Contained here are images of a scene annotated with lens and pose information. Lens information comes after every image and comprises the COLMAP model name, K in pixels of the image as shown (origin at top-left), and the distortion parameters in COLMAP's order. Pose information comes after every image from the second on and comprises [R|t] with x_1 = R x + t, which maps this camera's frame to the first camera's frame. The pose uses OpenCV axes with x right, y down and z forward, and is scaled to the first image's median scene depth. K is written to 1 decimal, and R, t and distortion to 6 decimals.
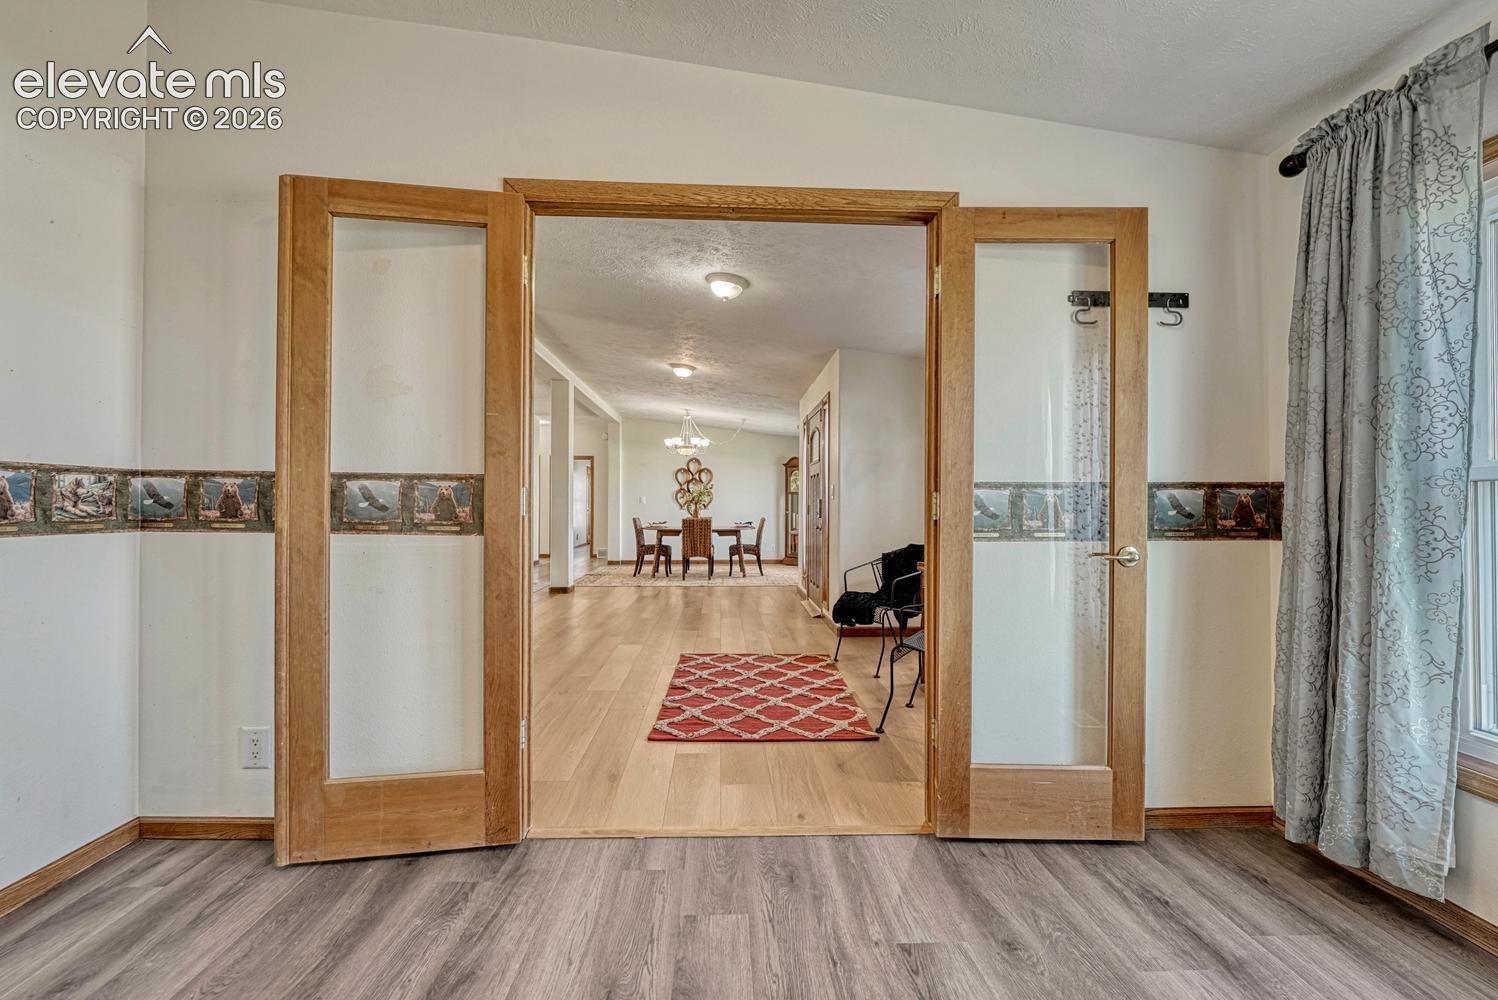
lens RADIAL K [[634.8, 0, 748.4], [0, 634.8, 503.9], [0, 0, 1]] dist [-0.014868, -0.000589]
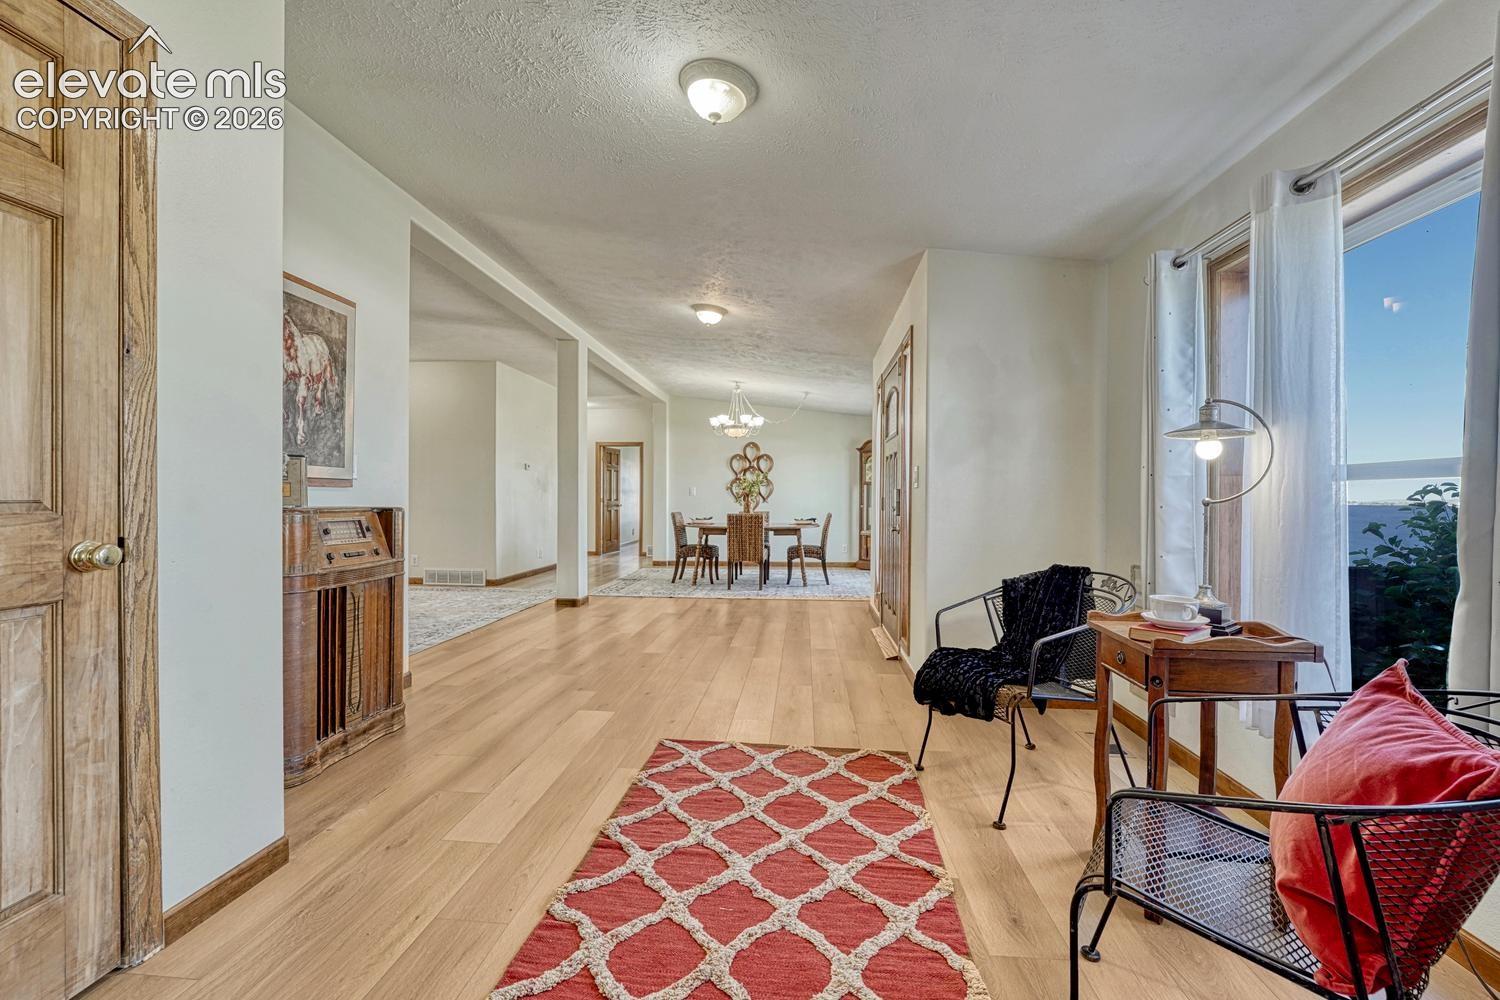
lens RADIAL K [[635.7, 0, 745.7], [0, 635.7, 507.5], [0, 0, 1]] dist [-0.014868, -0.000589]
pose [[0.991192, 0.004434, -0.132357, 0.034922], [-0.002193, 0.999852, 0.017078, 0.001384], [0.132413, -0.016638, 0.991055, 0.255137]]
